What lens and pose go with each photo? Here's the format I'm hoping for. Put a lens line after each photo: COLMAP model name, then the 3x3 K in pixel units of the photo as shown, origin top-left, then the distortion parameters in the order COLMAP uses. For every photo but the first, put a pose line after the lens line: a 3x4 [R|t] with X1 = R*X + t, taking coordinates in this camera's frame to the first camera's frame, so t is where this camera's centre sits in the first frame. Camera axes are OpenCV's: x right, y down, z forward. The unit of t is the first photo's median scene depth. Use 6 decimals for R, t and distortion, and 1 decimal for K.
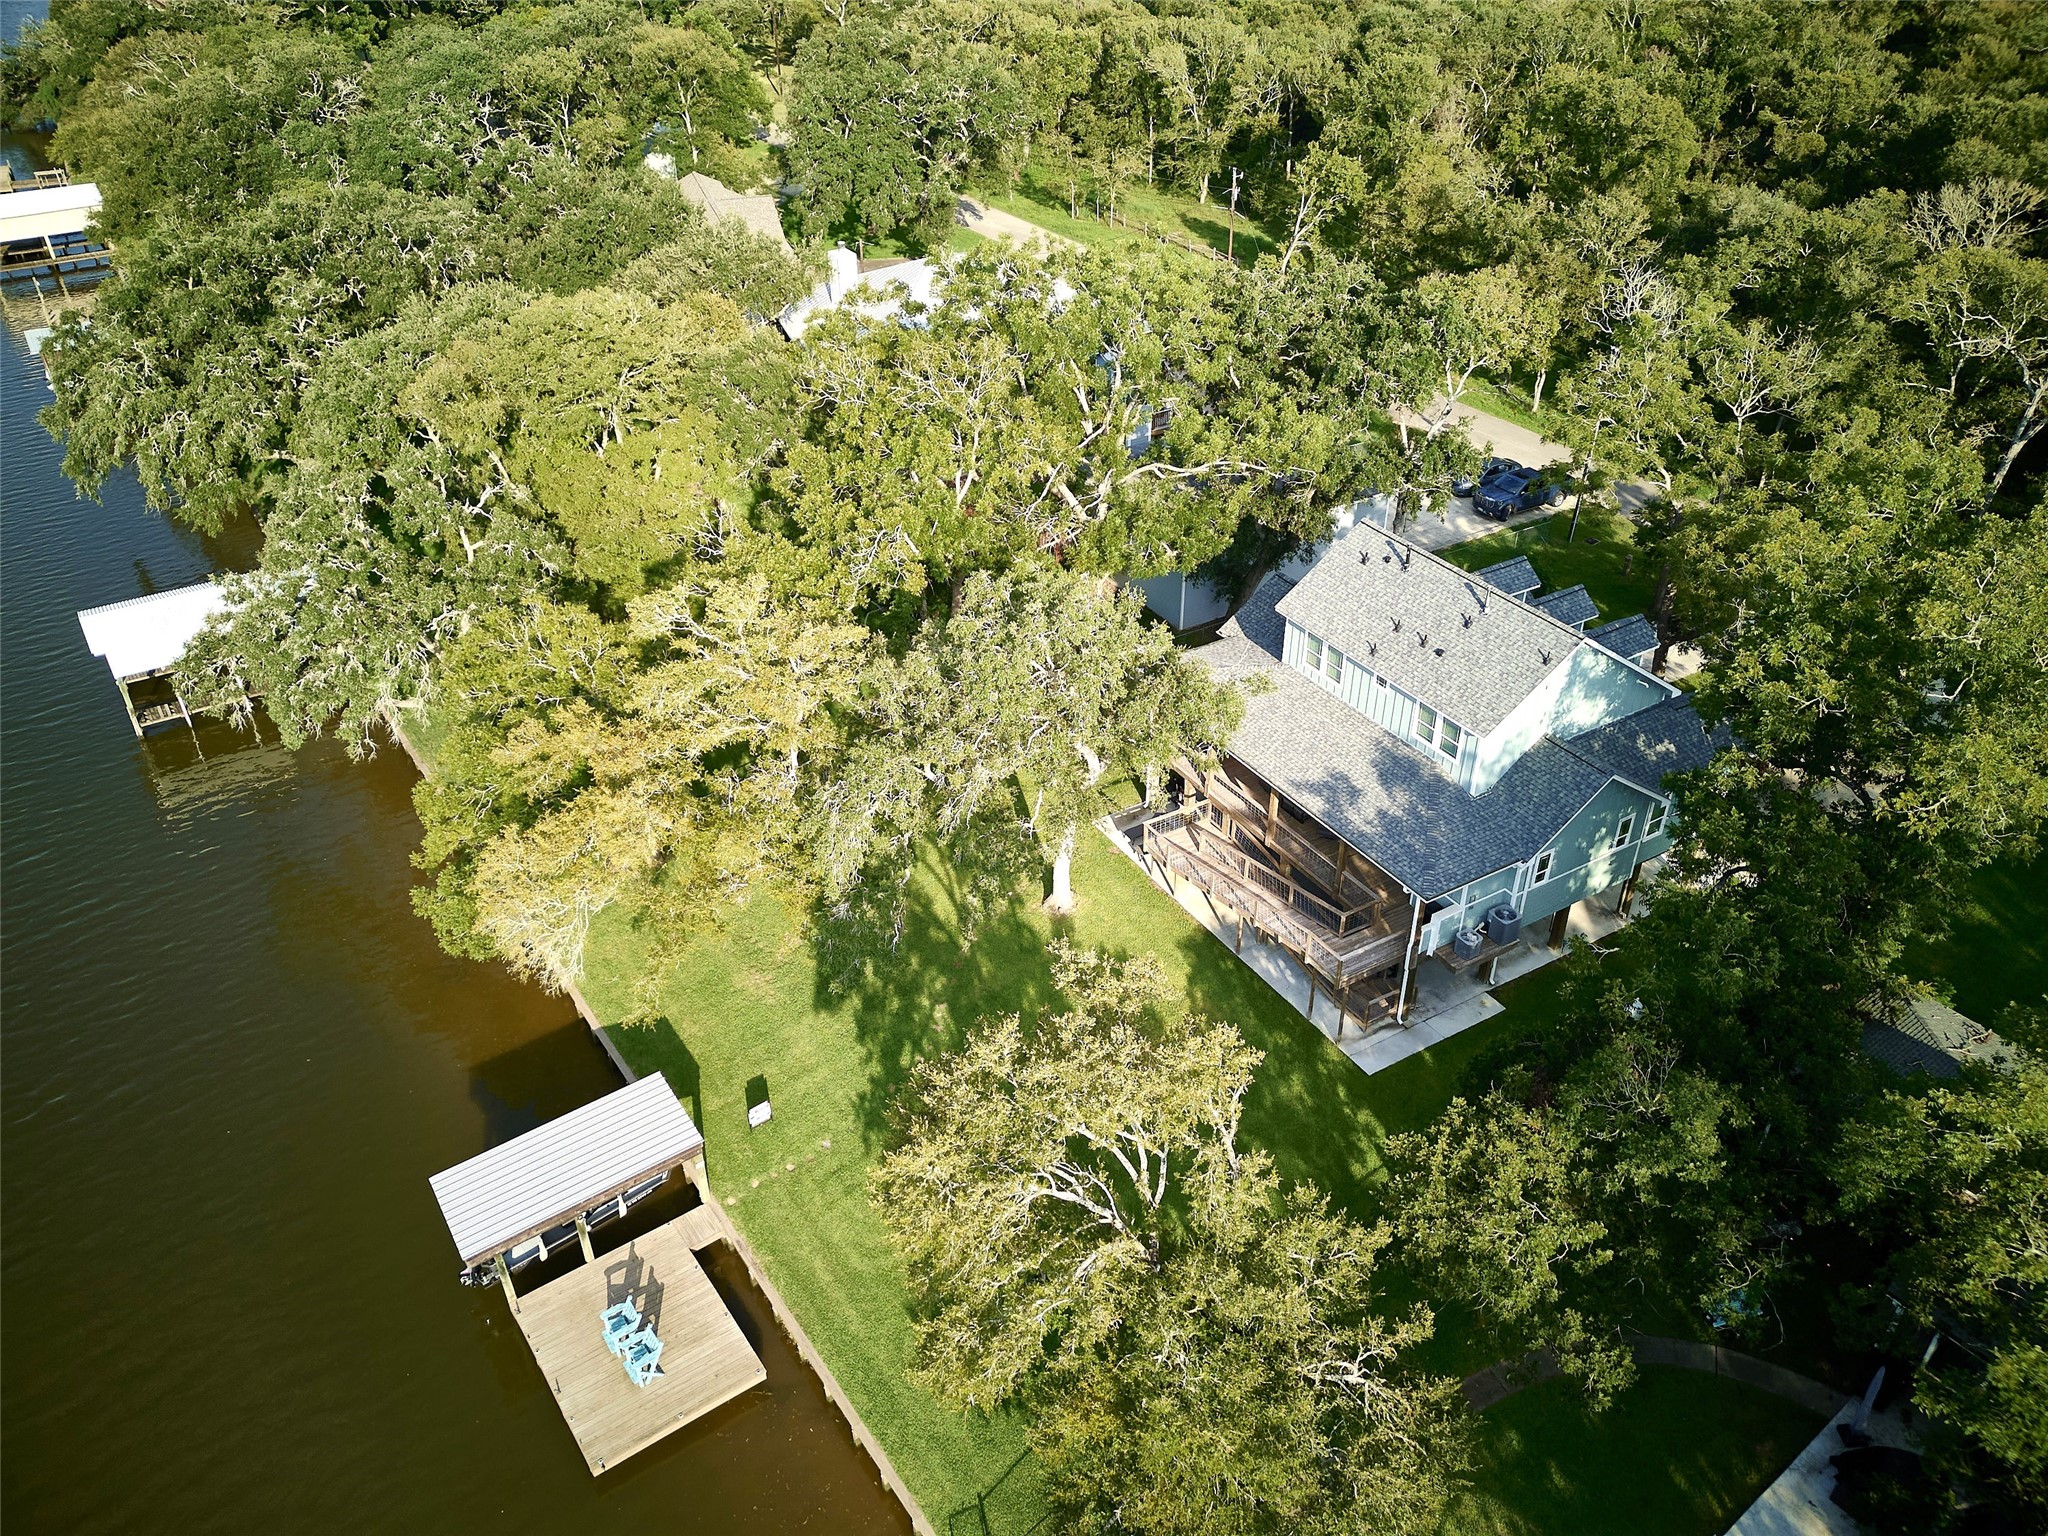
lens RADIAL K [[1573.5, 0, 1016.0], [0, 1573.5, 760.4], [0, 0, 1]] dist [0.075574, -0.089287]
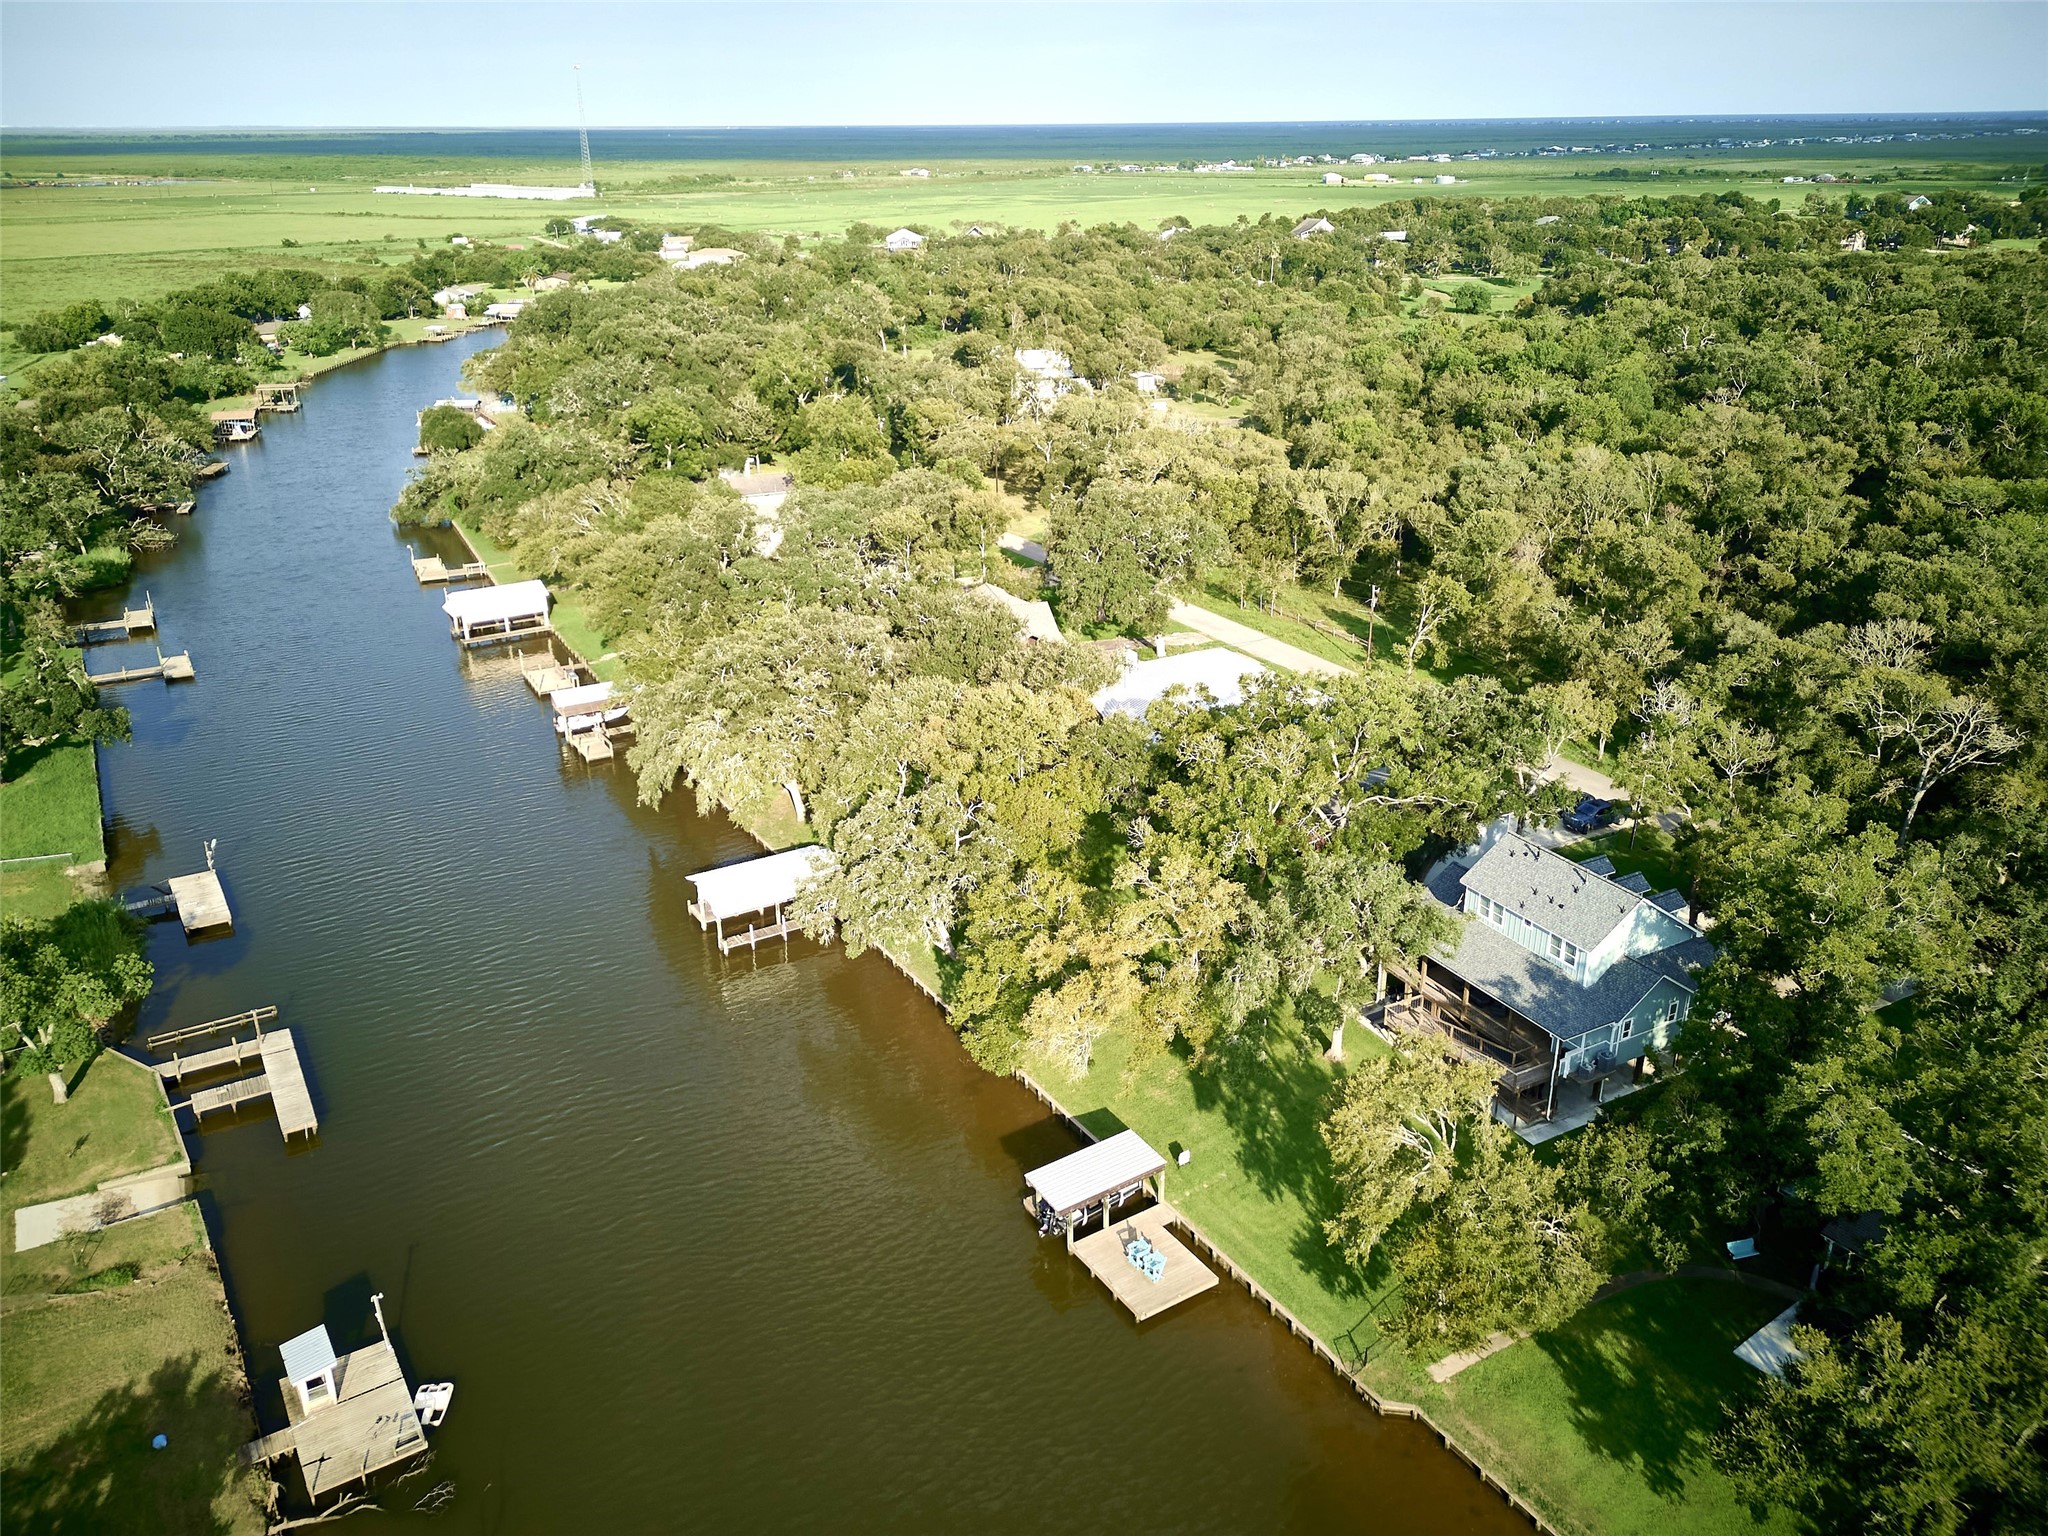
lens RADIAL K [[1573.5, 0, 1016.0], [0, 1573.5, 760.4], [0, 0, 1]] dist [0.075574, -0.089287]
pose [[0.999263, 0.013460, -0.035936, -0.204681], [-0.020086, 0.981395, -0.190946, 0.089539], [0.032698, 0.191528, 0.980942, -0.579975]]
